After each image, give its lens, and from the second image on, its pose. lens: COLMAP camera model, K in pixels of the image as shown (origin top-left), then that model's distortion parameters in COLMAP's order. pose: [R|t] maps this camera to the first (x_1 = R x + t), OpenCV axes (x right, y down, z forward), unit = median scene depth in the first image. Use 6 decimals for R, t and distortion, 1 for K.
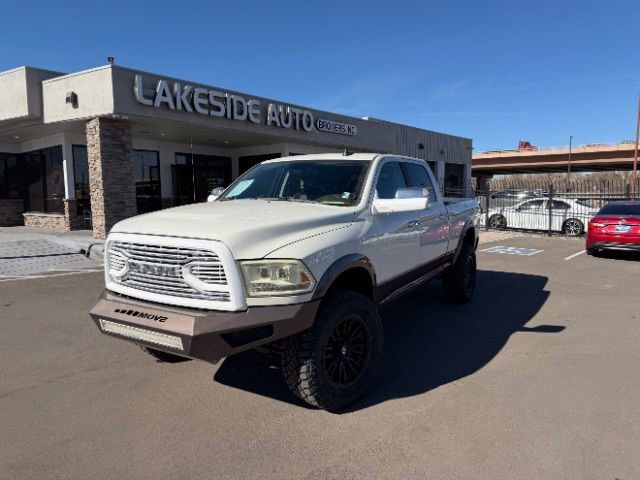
lens RADIAL K [[449.9, 0, 323.7], [0, 449.9, 239.8], [0, 0, 1]] dist [0.037895, -0.045224]
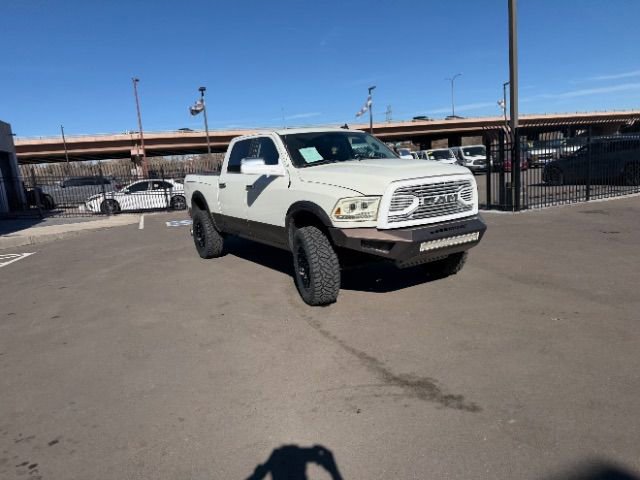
lens RADIAL K [[449.9, 0, 319.4], [0, 449.9, 245.8], [0, 0, 1]] dist [0.037895, -0.045224]
pose [[0.469362, -0.191628, 0.861962, -0.472900], [0.163730, 0.978127, 0.128298, -0.010222], [-0.867693, 0.080911, 0.490471, 0.159670]]
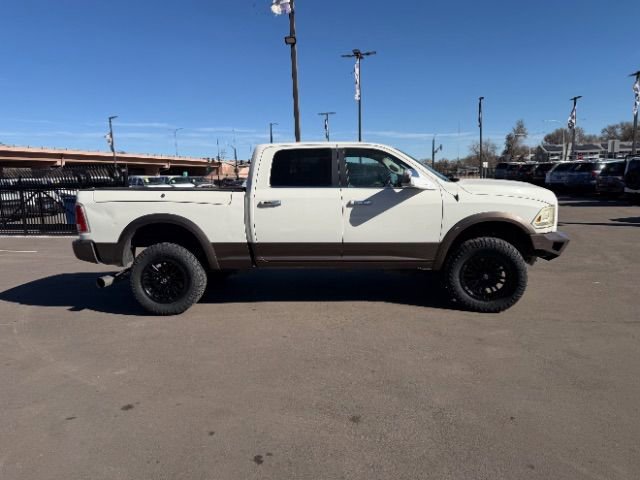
lens RADIAL K [[449.9, 0, 321.8], [0, 449.9, 237.5], [0, 0, 1]] dist [0.037895, -0.045224]
pose [[-0.452657, -0.105852, 0.885380, -0.439060], [0.115253, 0.977654, 0.175808, -0.071541], [-0.884205, 0.181624, -0.430342, 0.695279]]
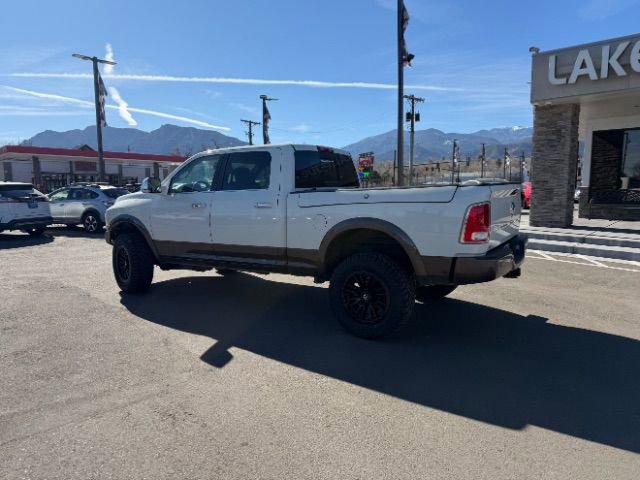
lens RADIAL K [[449.9, 0, 315.9], [0, 449.9, 239.3], [0, 0, 1]] dist [0.037895, -0.045224]
pose [[-0.044394, 0.114114, -0.992475, 0.551054], [-0.089455, 0.989010, 0.117717, -0.046346], [0.995001, 0.094008, -0.033698, 0.528932]]
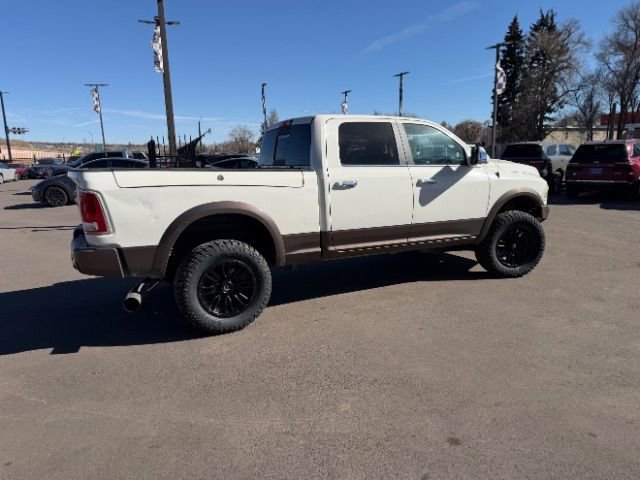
lens RADIAL K [[449.9, 0, 319.9], [0, 449.9, 242.2], [0, 0, 1]] dist [0.037895, -0.045224]
pose [[-0.837122, -0.084876, 0.540391, -0.214814], [0.075565, 0.960475, 0.267913, -0.089884], [-0.541772, 0.265110, -0.797621, 0.877467]]
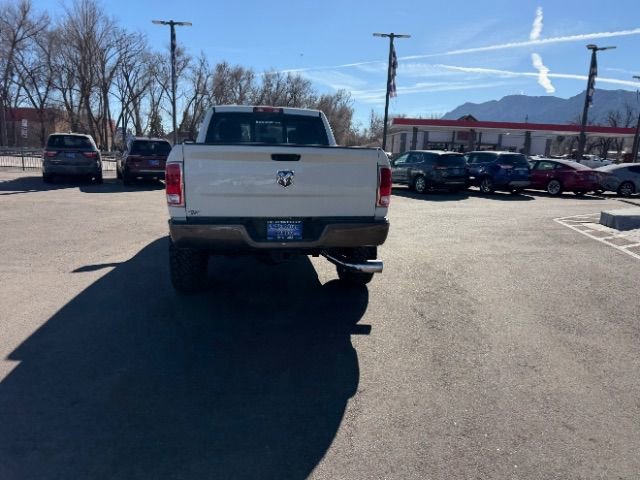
lens RADIAL K [[449.9, 0, 316.4], [0, 449.9, 242.3], [0, 0, 1]] dist [0.037895, -0.045224]
pose [[-0.769476, 0.100006, -0.630797, 0.341356], [-0.092385, 0.959848, 0.264870, -0.083536], [0.631958, 0.262087, -0.729341, 0.935914]]
